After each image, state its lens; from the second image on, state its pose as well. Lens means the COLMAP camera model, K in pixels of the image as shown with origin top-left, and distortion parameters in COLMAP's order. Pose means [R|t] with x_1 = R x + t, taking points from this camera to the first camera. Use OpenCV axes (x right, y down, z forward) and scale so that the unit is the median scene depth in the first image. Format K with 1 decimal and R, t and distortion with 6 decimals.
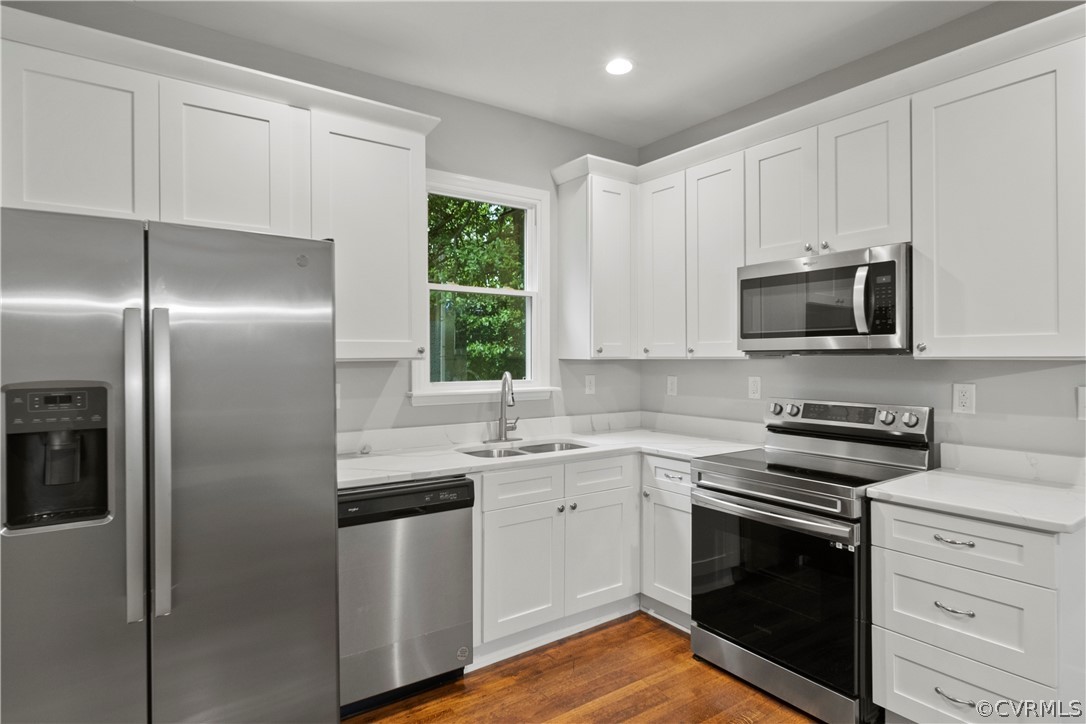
lens RADIAL K [[593.7, 0, 536.2], [0, 593.7, 357.1], [0, 0, 1]] dist [0.001171, 0.000102]
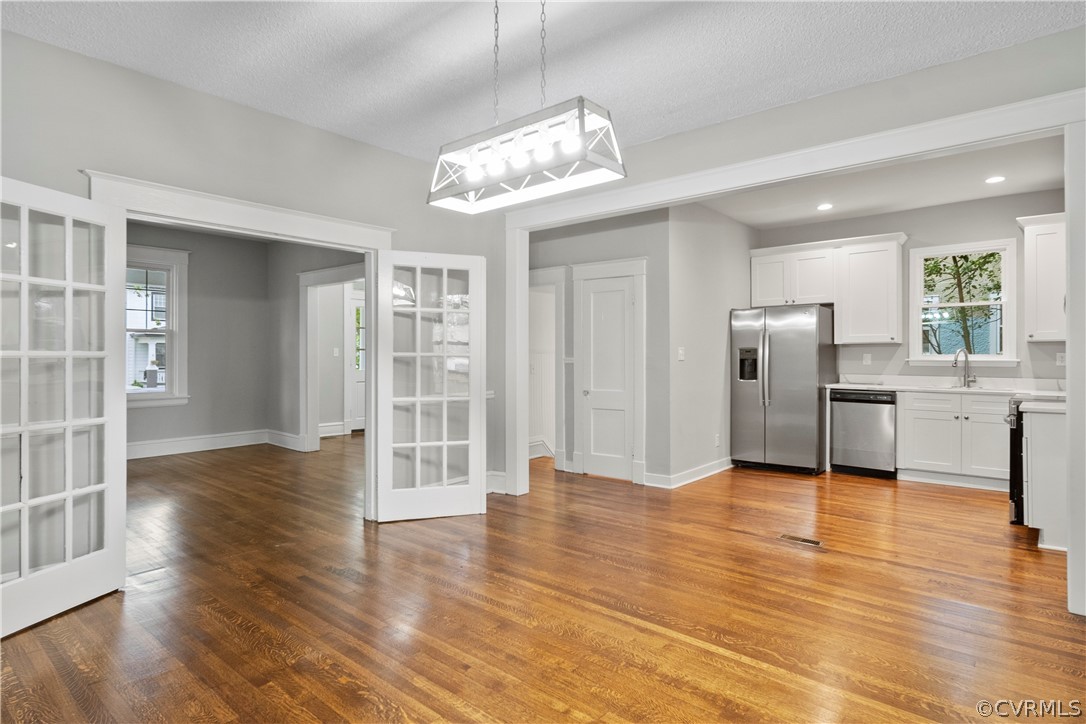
lens RADIAL K [[589.4, 0, 535.1], [0, 589.4, 354.3], [0, 0, 1]] dist [-0.001210, -0.000758]
pose [[0.240679, 0.002550, -0.970601, 1.771872], [-0.002745, 0.999994, 0.001947, 0.052356], [0.970601, 0.002196, 0.240685, -0.913467]]
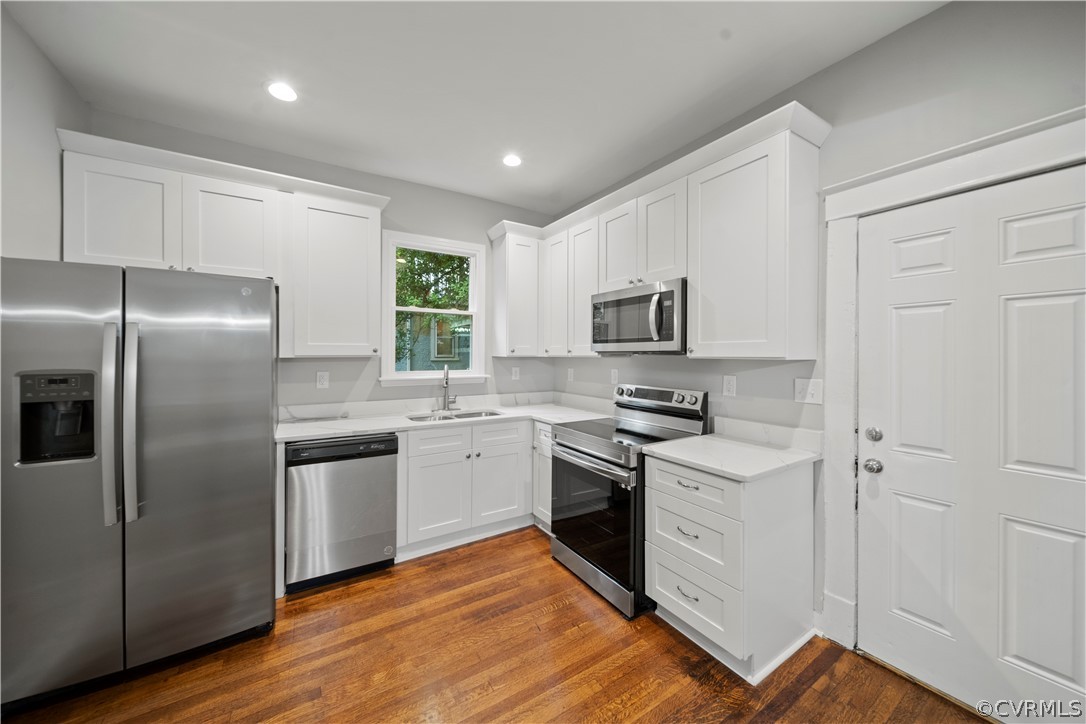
lens RADIAL K [[386.5, 0, 537.7], [0, 386.5, 356.1], [0, 0, 1]] dist [-0.001170, -0.000212]
pose [[0.998371, 0.005616, -0.056787, 0.301108], [-0.005372, 0.999976, 0.004444, -0.003450], [0.056810, -0.004132, 0.998376, 0.036945]]
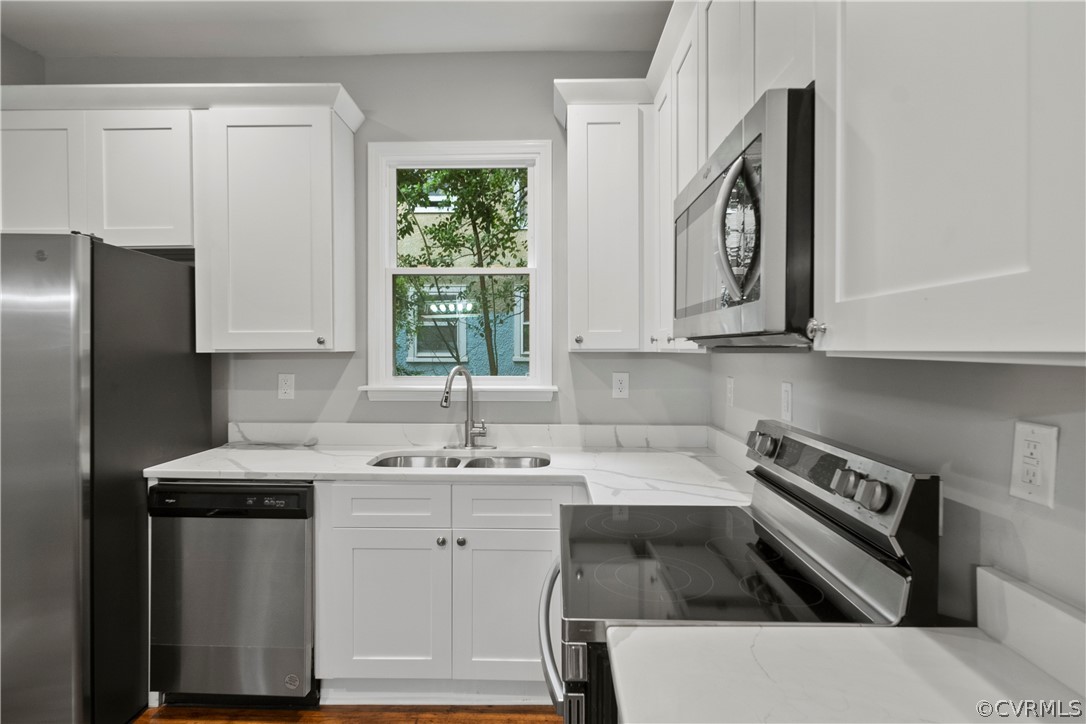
lens RADIAL K [[589.4, 0, 535.1], [0, 589.4, 354.3], [0, 0, 1]] dist [-0.001210, -0.000758]
pose [[0.803733, 0.009606, -0.594913, 0.669900], [-0.002865, 0.999921, 0.012274, -0.003020], [0.594983, -0.008160, 0.803697, 0.496357]]
